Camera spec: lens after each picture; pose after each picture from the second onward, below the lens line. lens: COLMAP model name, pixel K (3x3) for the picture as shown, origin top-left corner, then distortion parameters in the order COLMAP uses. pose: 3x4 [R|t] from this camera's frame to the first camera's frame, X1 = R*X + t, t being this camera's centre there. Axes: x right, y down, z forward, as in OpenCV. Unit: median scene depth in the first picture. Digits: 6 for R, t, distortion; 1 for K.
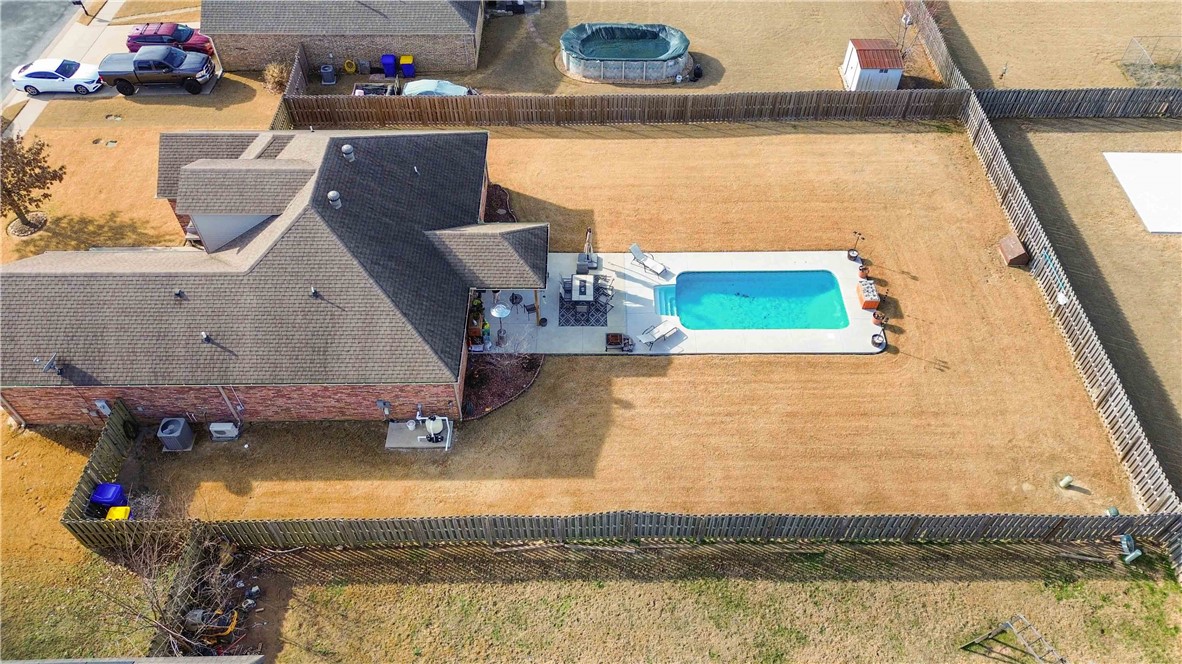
lens RADIAL K [[832.3, 0, 597.2], [0, 832.3, 332.6], [0, 0, 1]] dist [0.085616, -0.088048]
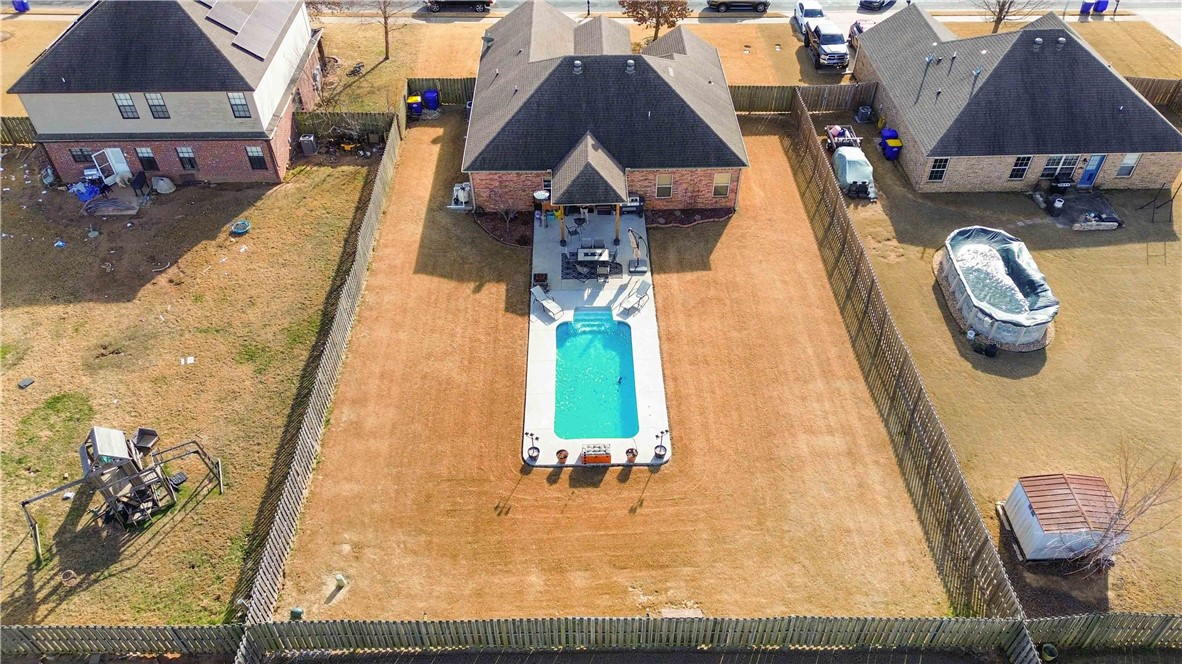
lens RADIAL K [[832.3, 0, 597.2], [0, 832.3, 332.6], [0, 0, 1]] dist [0.085616, -0.088048]
pose [[0.015320, 0.688640, -0.724942, 0.915652], [-0.754534, 0.483695, 0.443528, -0.530019], [0.656082, 0.540199, 0.527013, 0.452876]]
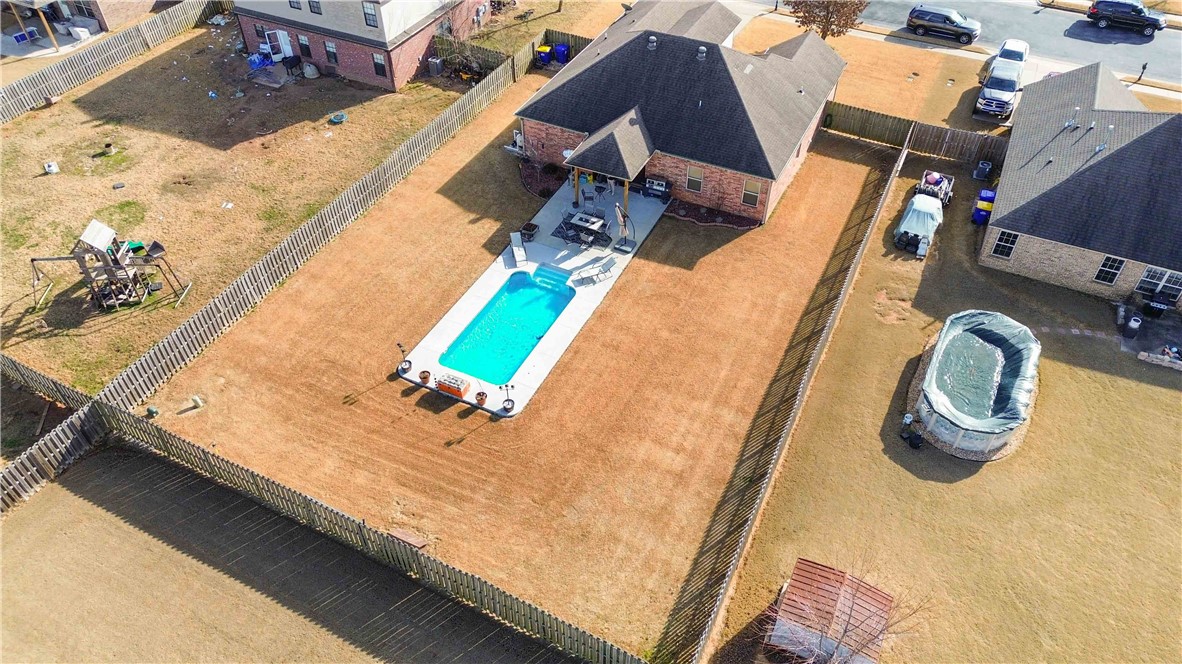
lens RADIAL K [[832.3, 0, 597.2], [0, 832.3, 332.6], [0, 0, 1]] dist [0.085616, -0.088048]
pose [[-0.445381, 0.620010, -0.645928, 0.851386], [-0.675955, 0.240239, 0.696685, -0.863493], [0.587129, 0.746909, 0.312101, 0.765961]]
